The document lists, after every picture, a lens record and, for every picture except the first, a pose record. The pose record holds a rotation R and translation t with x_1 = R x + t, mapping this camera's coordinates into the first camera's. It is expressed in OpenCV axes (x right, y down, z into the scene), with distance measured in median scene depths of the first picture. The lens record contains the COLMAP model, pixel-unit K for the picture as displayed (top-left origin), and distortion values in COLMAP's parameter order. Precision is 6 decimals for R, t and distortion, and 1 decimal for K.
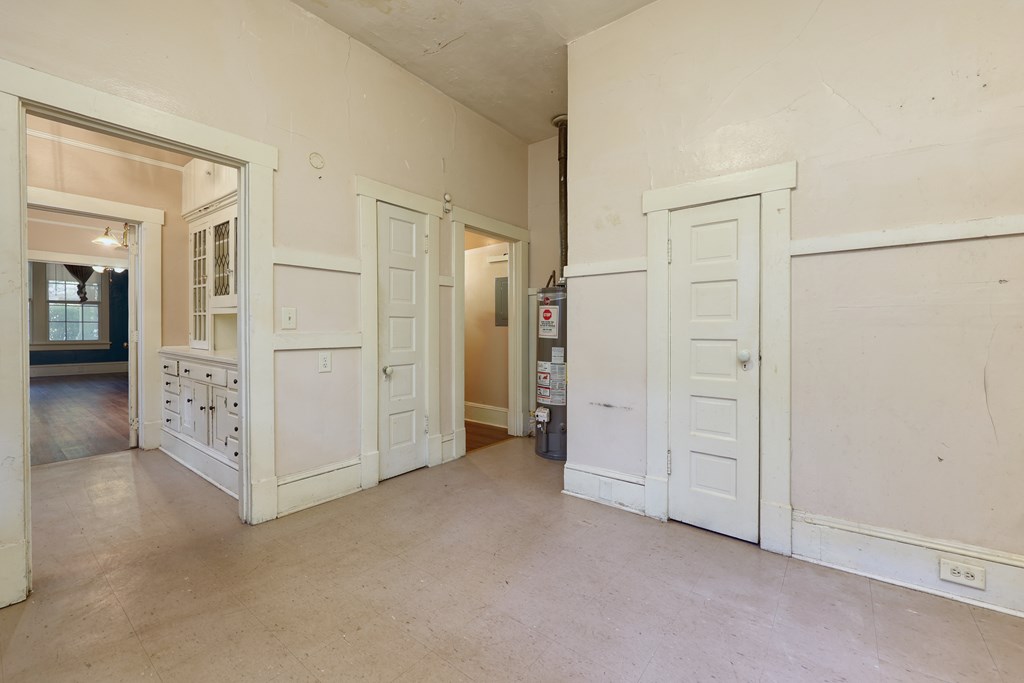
lens RADIAL K [[417.6, 0, 506.0], [0, 417.6, 335.2], [0, 0, 1]] dist [0.000853, 0.000674]
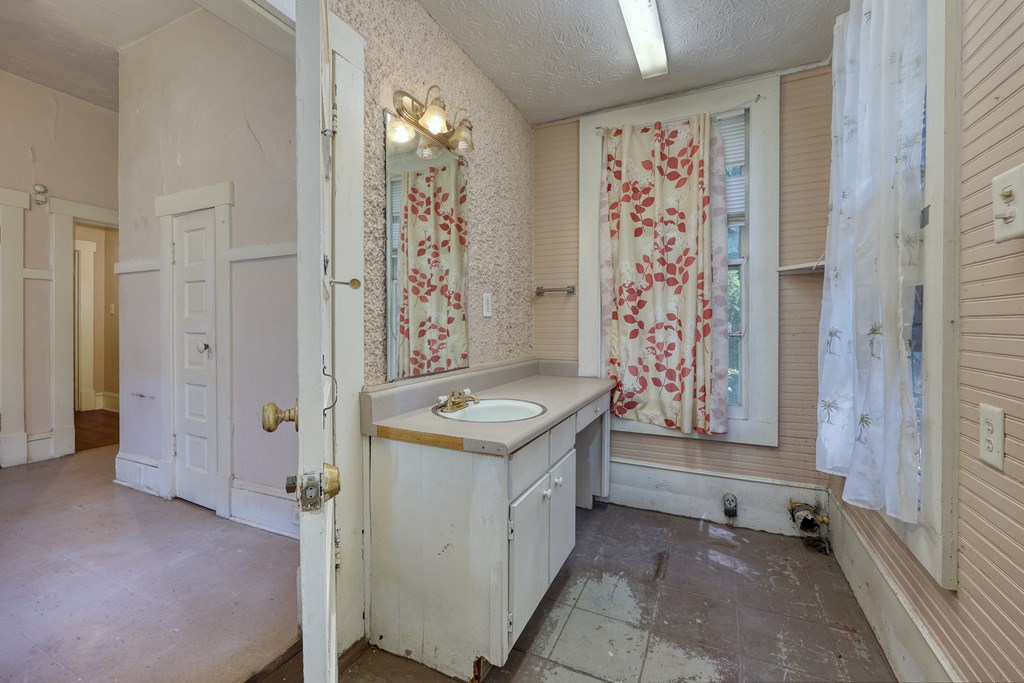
lens RADIAL K [[417.6, 0, 511.2], [0, 417.6, 337.7], [0, 0, 1]] dist [0.000853, 0.000674]
pose [[0.976060, 0.005443, 0.217432, 1.003701], [-0.005280, 0.999985, -0.001332, 0.017659], [-0.217436, 0.000152, 0.976074, -0.261038]]
